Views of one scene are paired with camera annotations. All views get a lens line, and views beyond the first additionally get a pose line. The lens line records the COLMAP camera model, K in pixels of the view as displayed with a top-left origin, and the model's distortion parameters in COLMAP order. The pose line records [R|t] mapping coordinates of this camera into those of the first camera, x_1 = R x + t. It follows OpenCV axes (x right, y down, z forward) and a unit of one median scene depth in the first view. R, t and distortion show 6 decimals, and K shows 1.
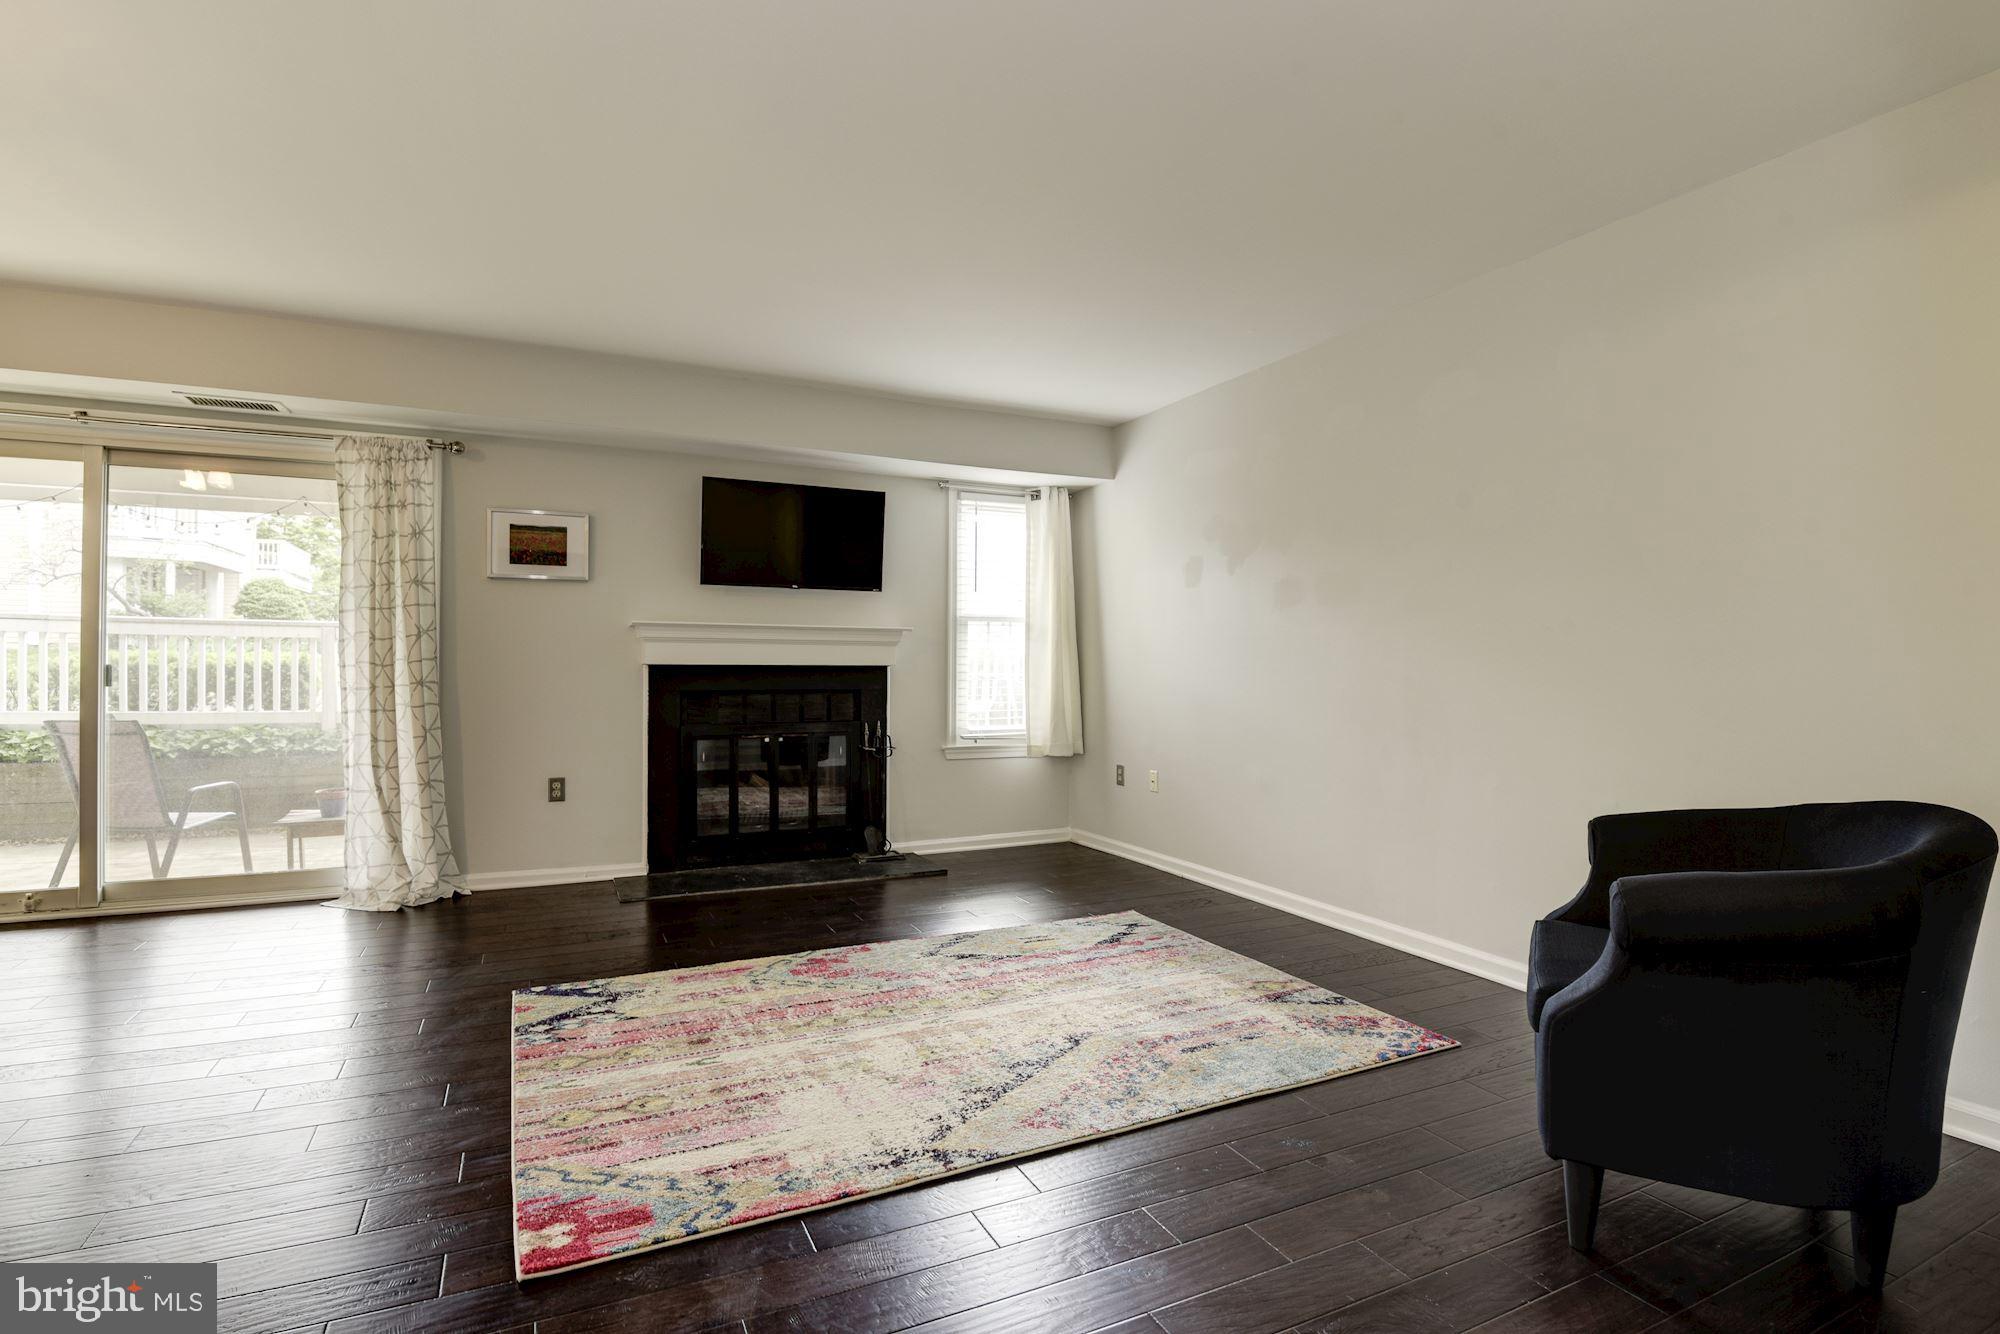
lens RADIAL K [[913.2, 0, 958.0], [0, 913.2, 656.5], [0, 0, 1]] dist [0.010527, -0.021113]
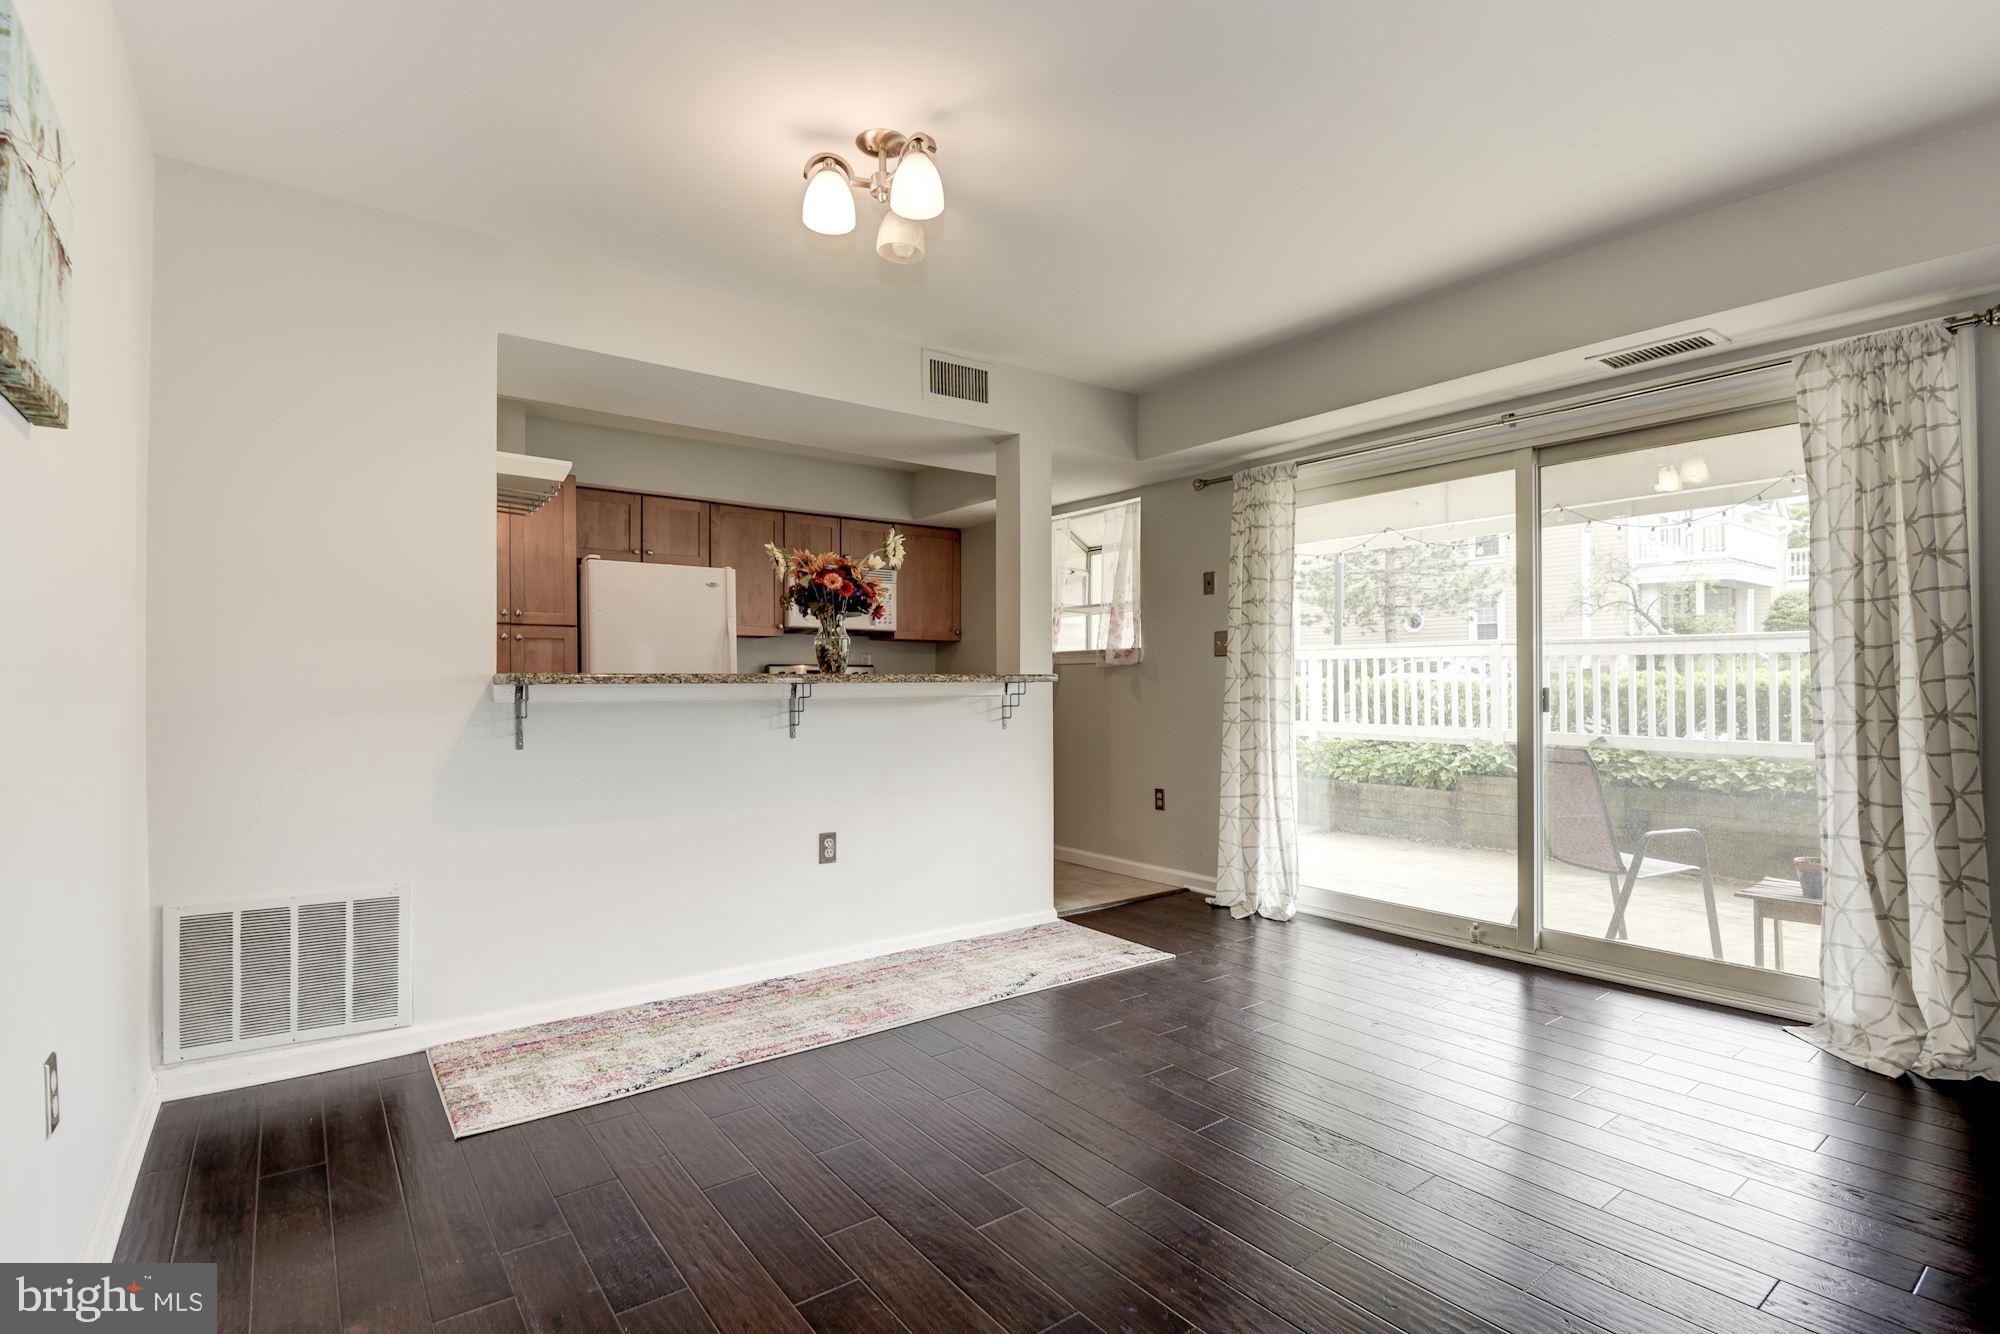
lens RADIAL K [[958.5, 0, 1045.3], [0, 958.5, 684.6], [0, 0, 1]] dist [-0.000430, -0.018738]
pose [[0.240517, -0.006057, -0.970626, -0.122093], [0.014727, 0.999888, -0.002590, 0.000811], [0.970533, -0.013671, 0.240579, 0.270791]]
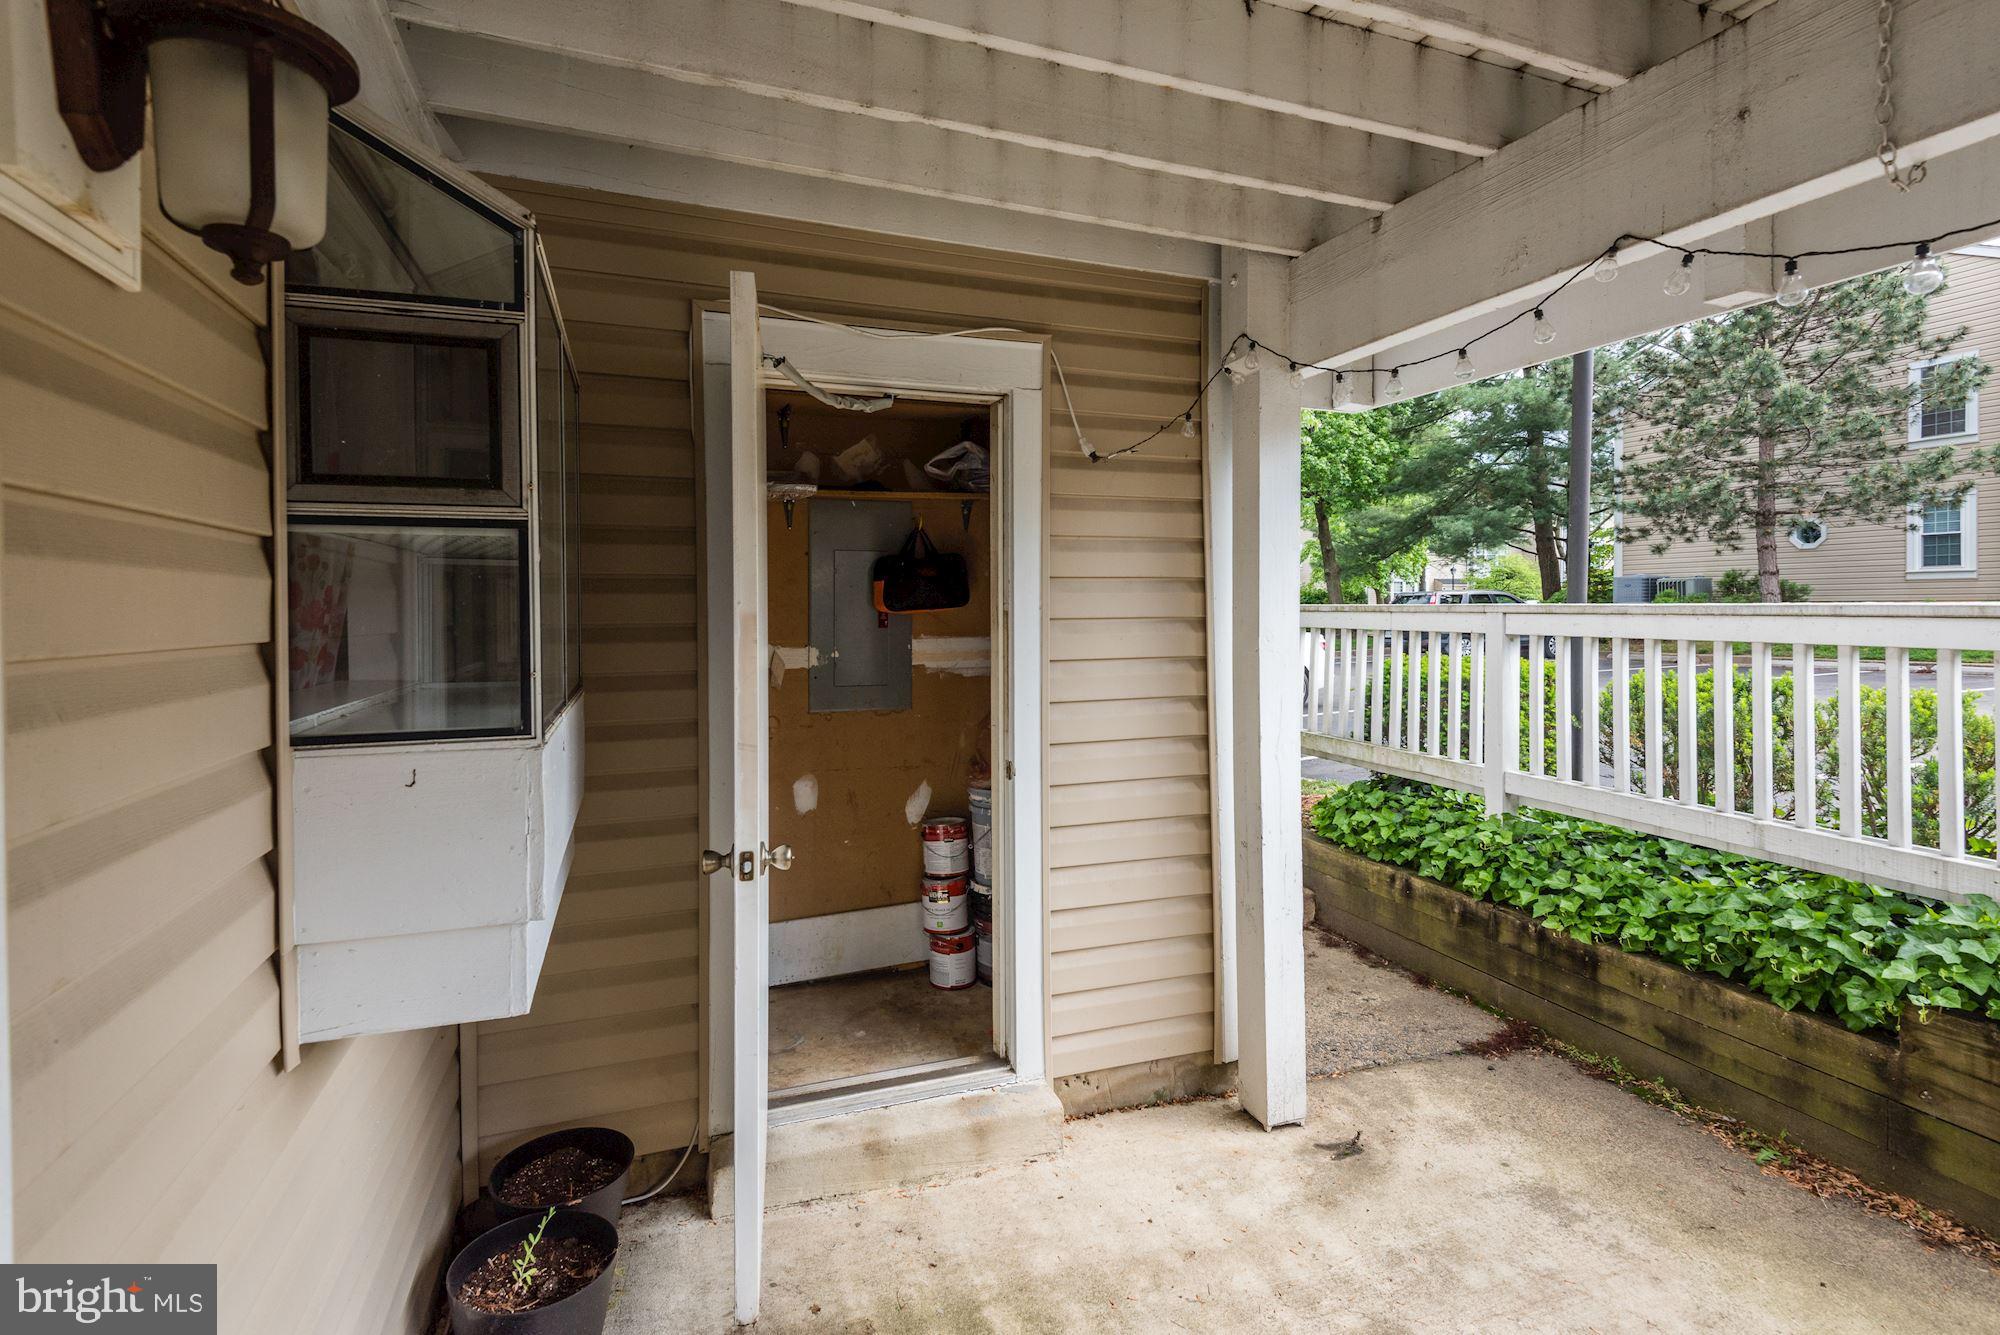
lens RADIAL K [[920.7, 0, 1021.9], [0, 920.7, 629.8], [0, 0, 1]] dist [0.044939, -0.020869]
pose [[-0.088579, 0.020434, -0.995860, -1.086285], [0.010564, 0.999753, 0.019574, -0.081574], [0.996013, -0.008786, -0.088773, 0.980934]]
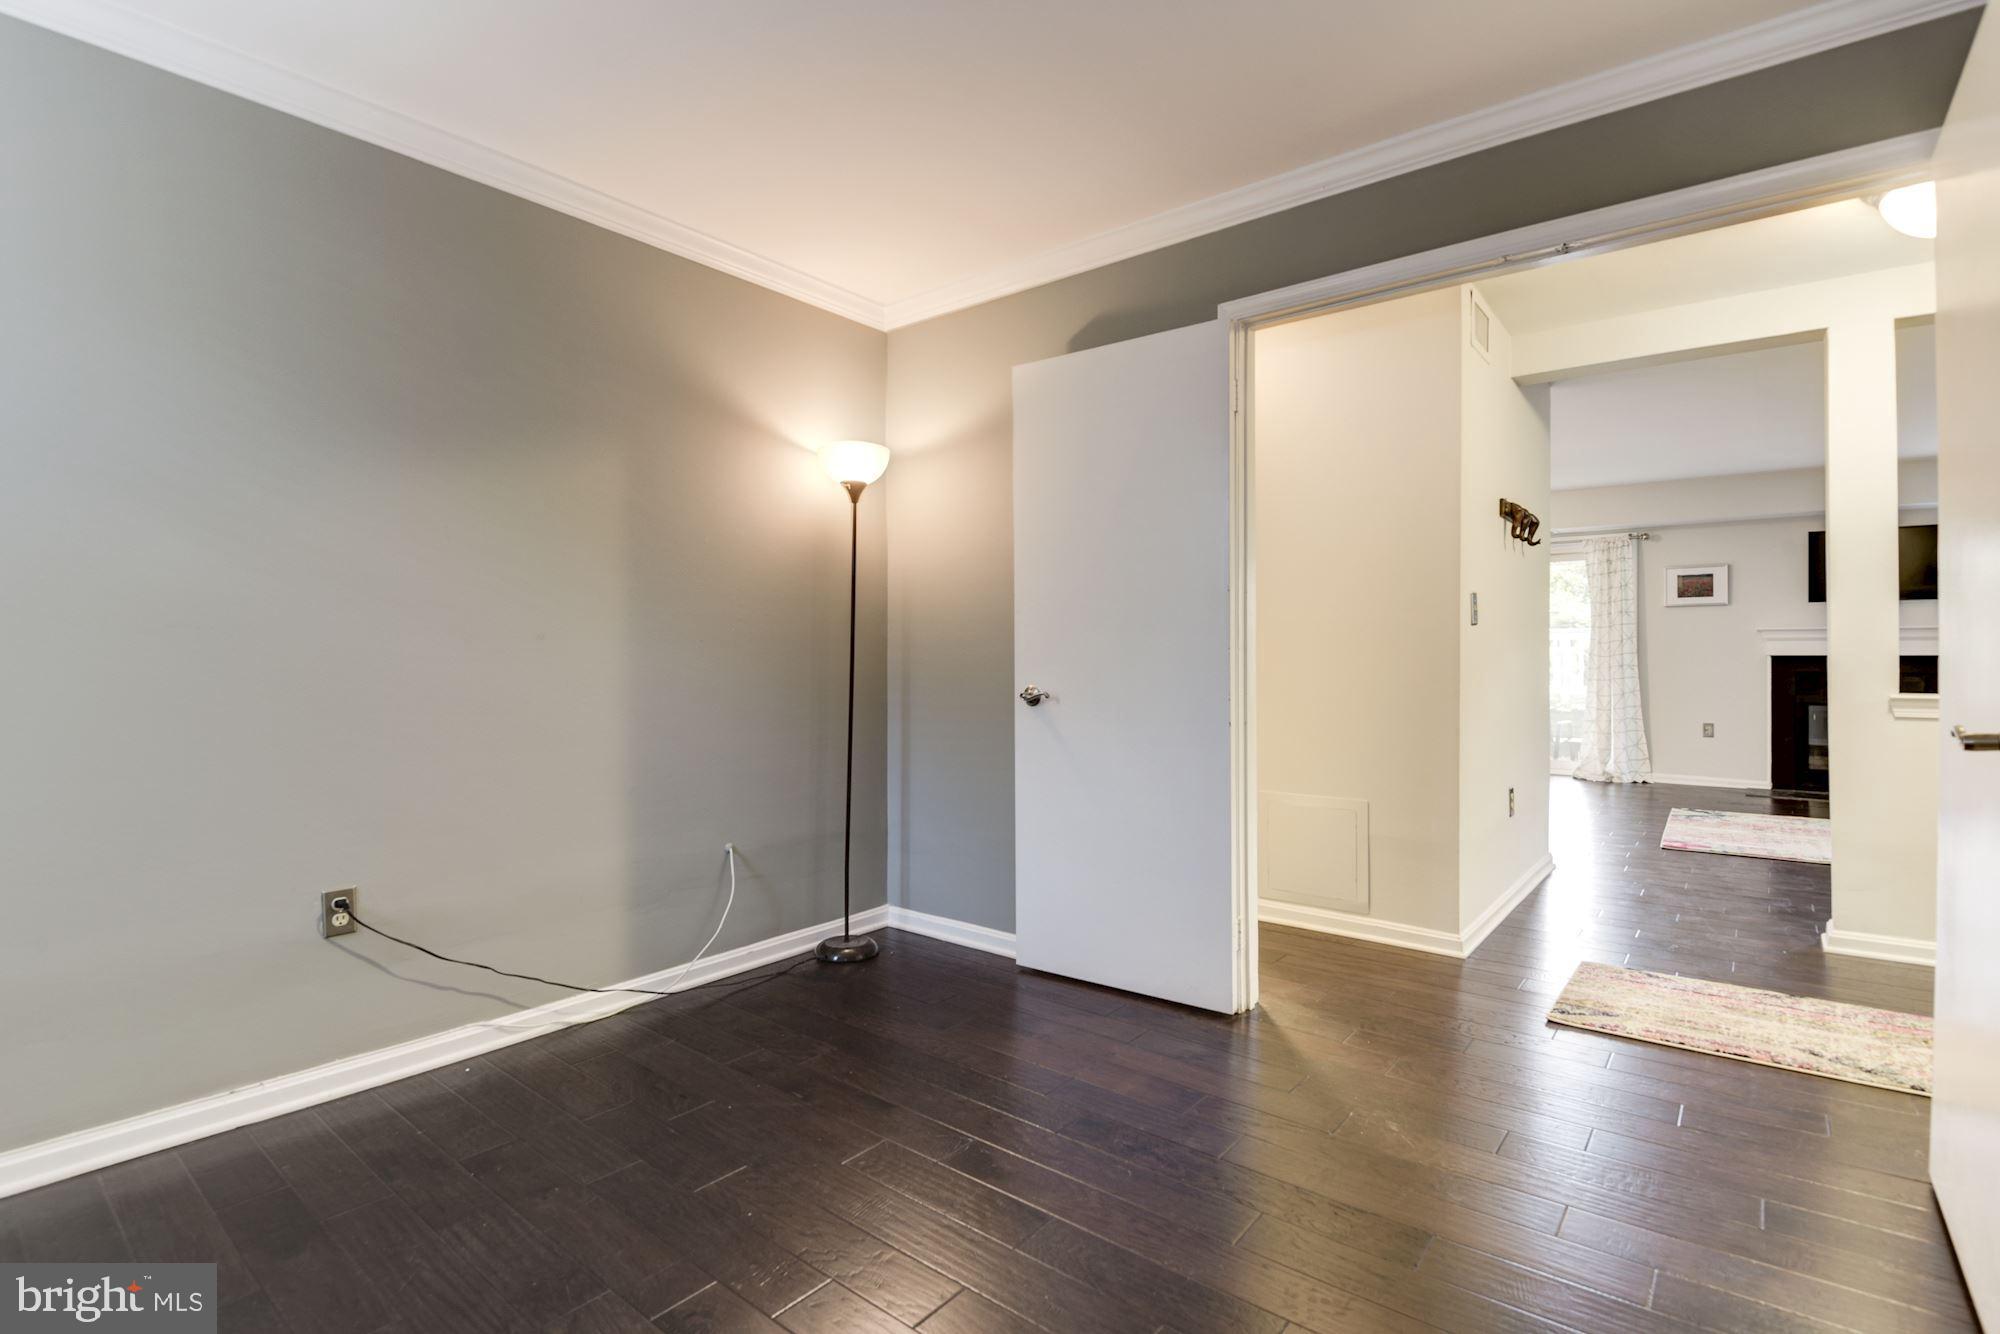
lens RADIAL K [[955.7, 0, 1020.6], [0, 955.7, 654.1], [0, 0, 1]] dist [0.000361, -0.025477]
pose [[0.474691, -0.005207, -0.880137, 0.548569], [0.011369, 0.999935, 0.000216, -0.009755], [0.880079, -0.010109, 0.474719, -1.037330]]
